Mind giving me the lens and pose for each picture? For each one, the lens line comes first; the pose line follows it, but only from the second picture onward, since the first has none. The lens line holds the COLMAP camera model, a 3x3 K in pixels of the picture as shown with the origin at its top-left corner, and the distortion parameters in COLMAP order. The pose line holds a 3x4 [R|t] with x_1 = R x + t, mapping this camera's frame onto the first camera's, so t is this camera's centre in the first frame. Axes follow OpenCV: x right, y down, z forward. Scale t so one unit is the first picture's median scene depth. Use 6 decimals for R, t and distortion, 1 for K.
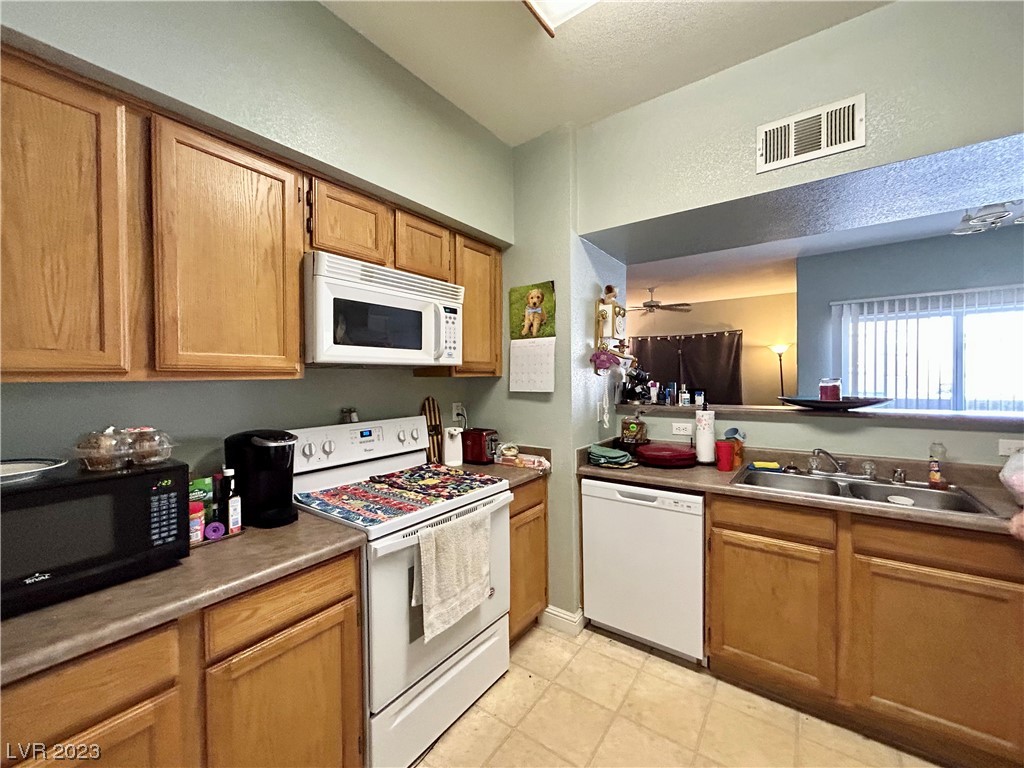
lens RADIAL K [[420.0, 0, 518.2], [0, 420.0, 383.9], [0, 0, 1]] dist [0.007231, 0.000075]
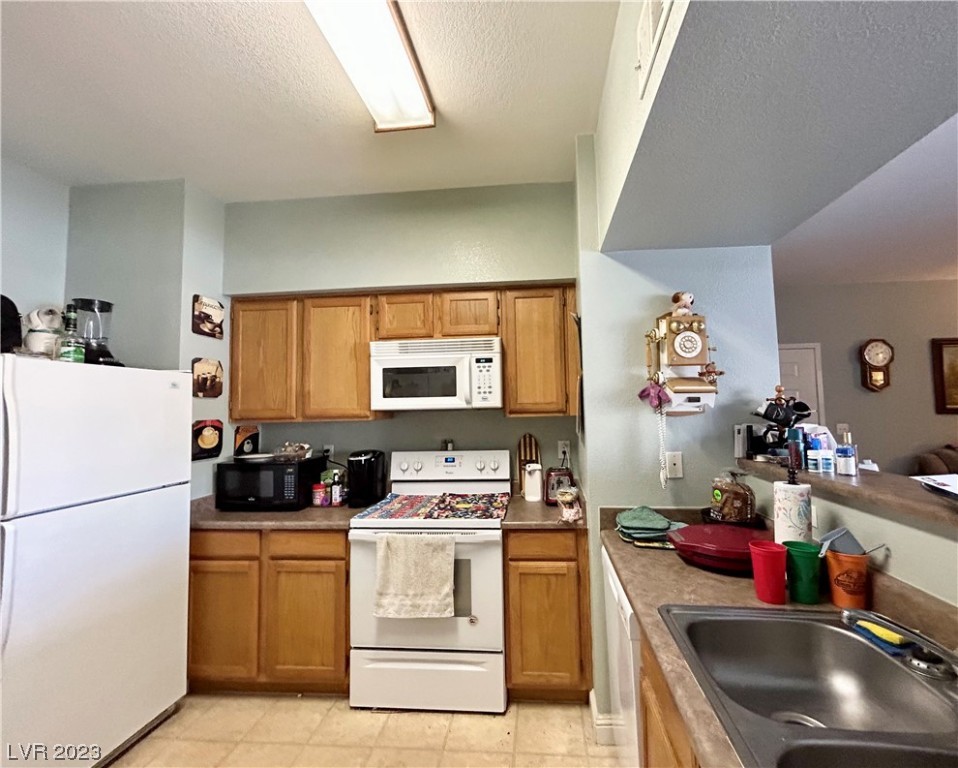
lens RADIAL K [[421.0, 0, 510.4], [0, 421.0, 384.1], [0, 0, 1]] dist [0.004361, 0.003588]
pose [[0.503142, -0.054326, -0.862495, 0.932426], [0.000085, 0.998025, -0.062813, -0.038783], [0.864204, 0.031531, 0.502153, 0.511221]]
